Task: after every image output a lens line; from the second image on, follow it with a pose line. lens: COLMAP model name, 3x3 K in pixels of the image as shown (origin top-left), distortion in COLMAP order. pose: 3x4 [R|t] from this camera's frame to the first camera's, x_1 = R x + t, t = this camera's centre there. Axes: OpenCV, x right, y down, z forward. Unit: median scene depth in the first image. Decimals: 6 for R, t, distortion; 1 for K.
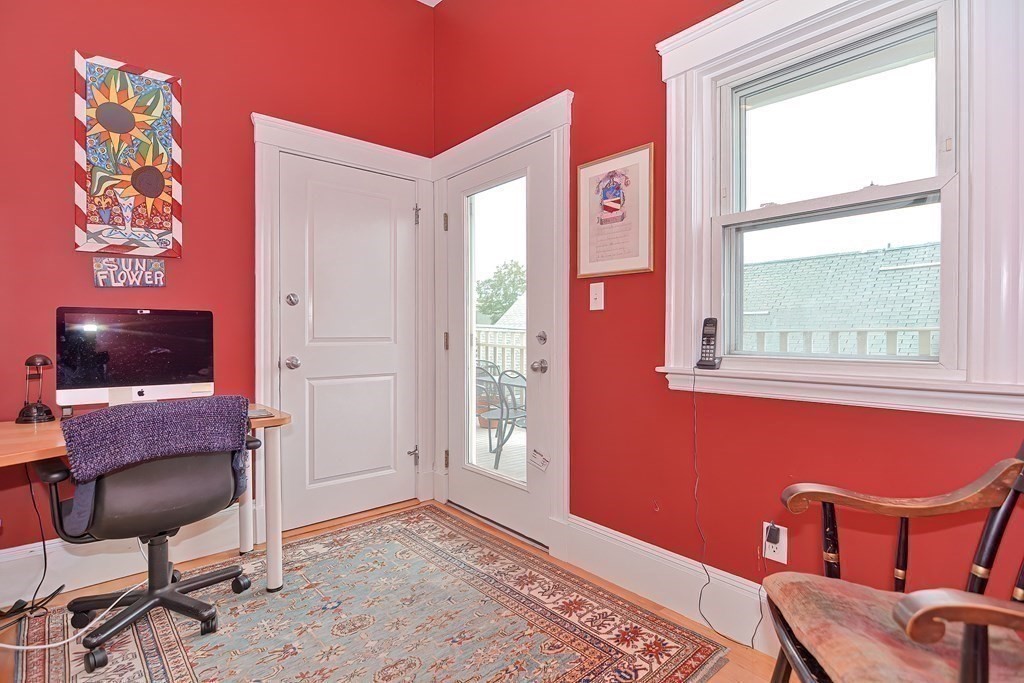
lens RADIAL K [[486.7, 0, 508.8], [0, 486.7, 340.9], [0, 0, 1]] dist [-0.000242, -0.012424]
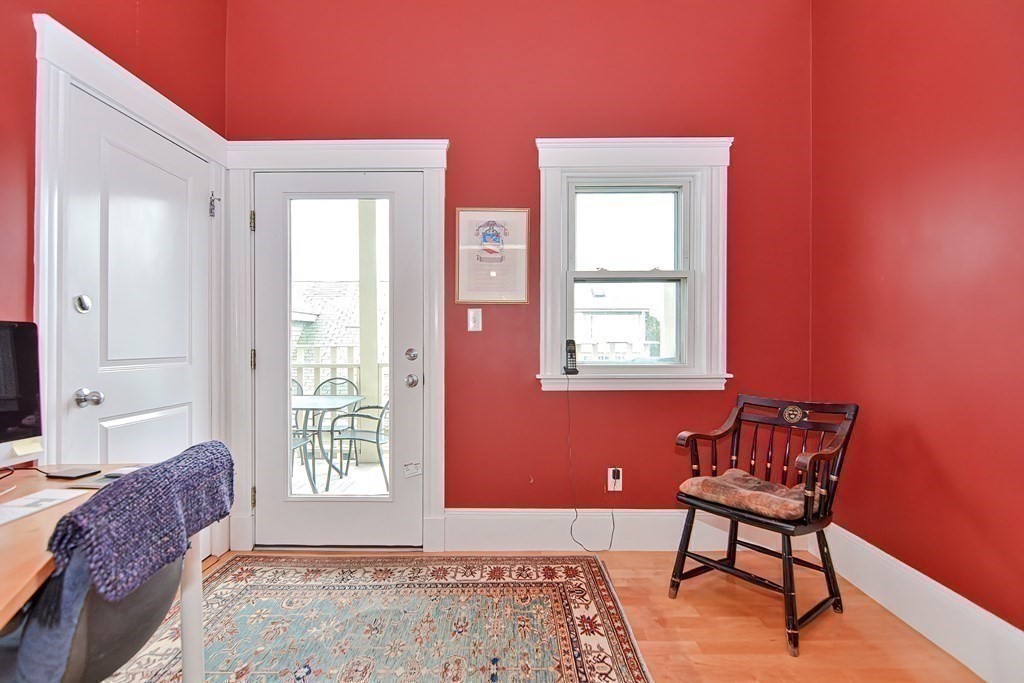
lens RADIAL K [[486.7, 0, 508.8], [0, 486.7, 340.9], [0, 0, 1]] dist [-0.000242, -0.012424]
pose [[0.664094, 0.000664, 0.747649, -0.692138], [0.012165, 0.999858, -0.011693, -0.023957], [-0.747550, 0.016860, 0.663992, 0.136917]]
